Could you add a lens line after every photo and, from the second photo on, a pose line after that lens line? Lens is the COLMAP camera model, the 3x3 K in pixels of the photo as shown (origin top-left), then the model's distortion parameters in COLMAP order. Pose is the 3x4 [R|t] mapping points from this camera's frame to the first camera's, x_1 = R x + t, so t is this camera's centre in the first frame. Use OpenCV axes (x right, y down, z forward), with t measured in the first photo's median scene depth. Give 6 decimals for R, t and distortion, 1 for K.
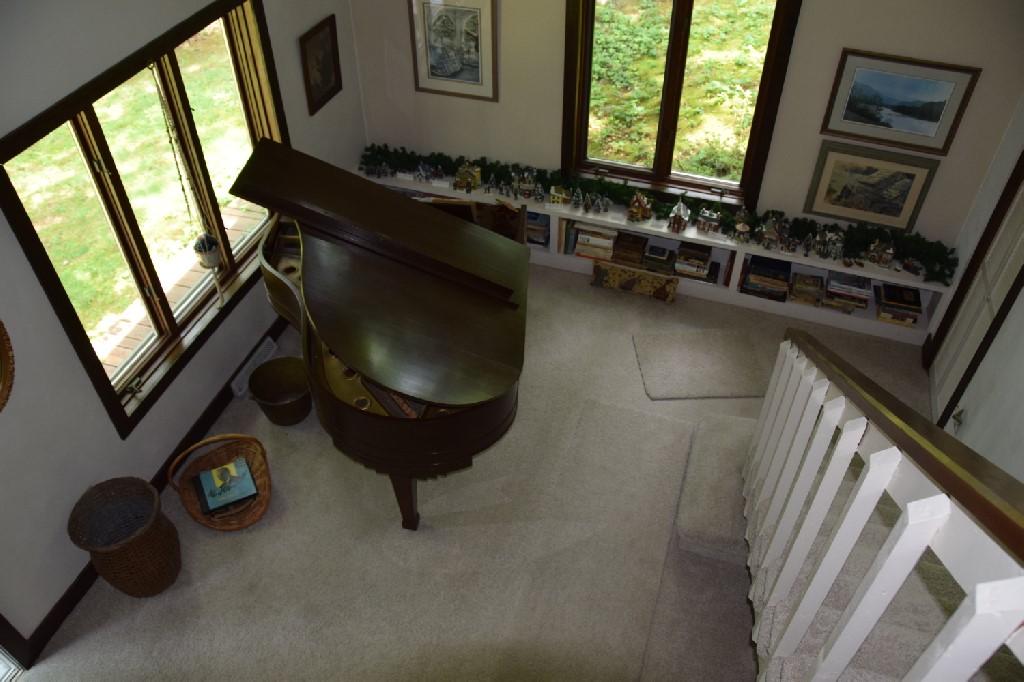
lens RADIAL K [[805.7, 0, 512.0], [0, 805.7, 341.0], [0, 0, 1]] dist [-0.148190, 0.107036]
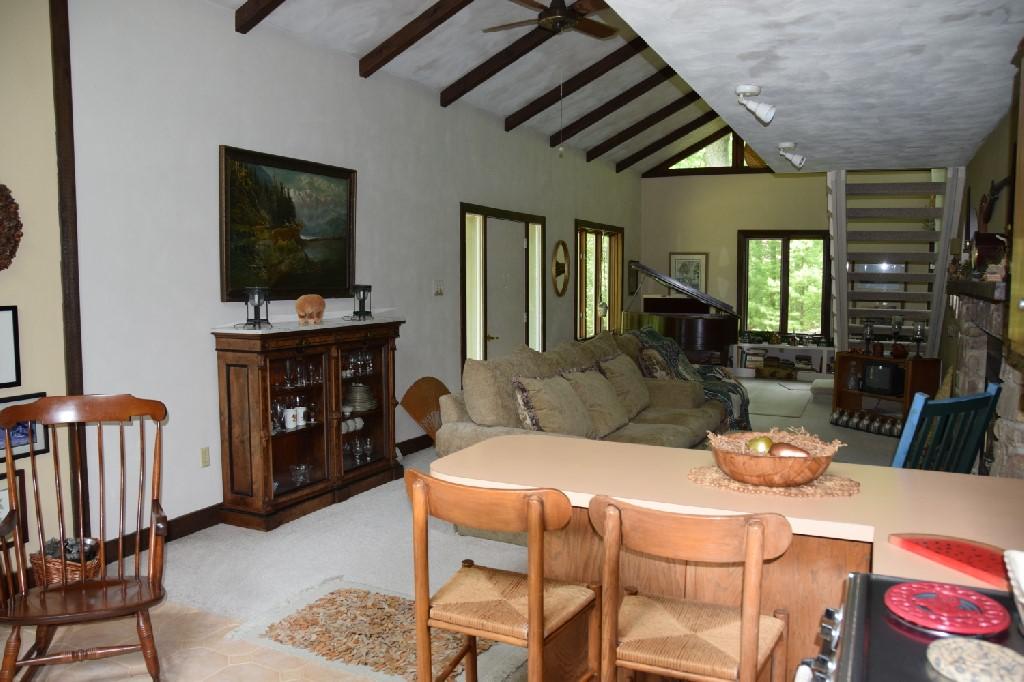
lens RADIAL K [[805.7, 0, 512.0], [0, 805.7, 341.0], [0, 0, 1]] dist [-0.148190, 0.107036]
pose [[0.992825, 0.016518, -0.118428, -0.333082], [-0.086653, 0.781868, -0.617393, 1.388422], [0.082397, 0.623225, 0.777690, -0.830794]]
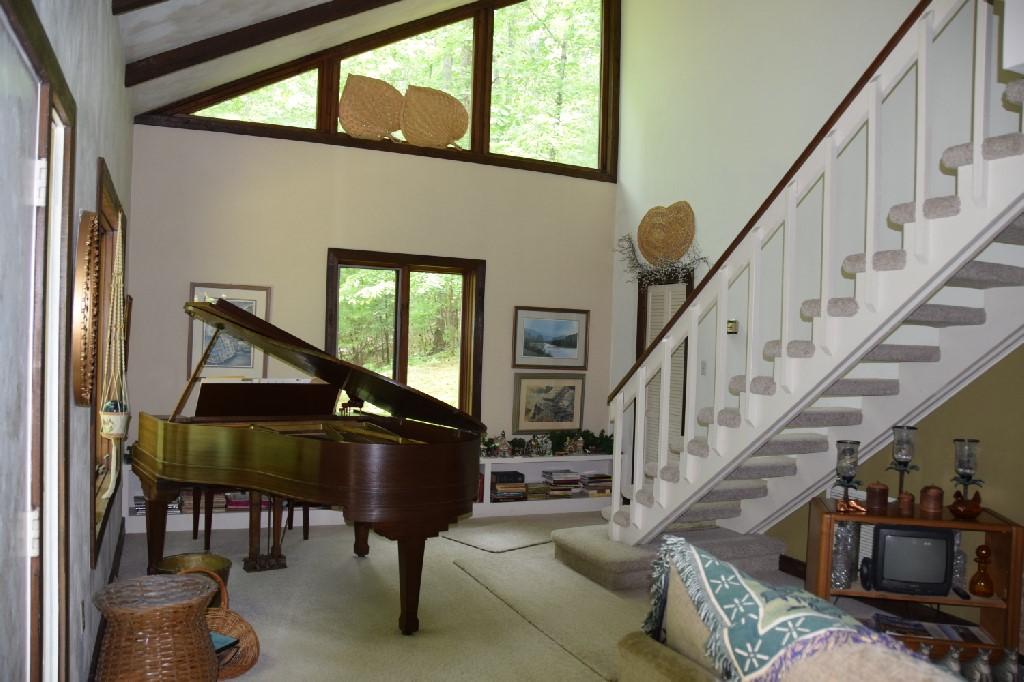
lens RADIAL K [[805.7, 0, 512.0], [0, 805.7, 341.0], [0, 0, 1]] dist [-0.148190, 0.107036]
pose [[0.744041, 0.022913, 0.667741, -0.591851], [0.432416, 0.745357, -0.507404, 0.445345], [-0.509332, 0.666271, 0.544668, 0.168018]]
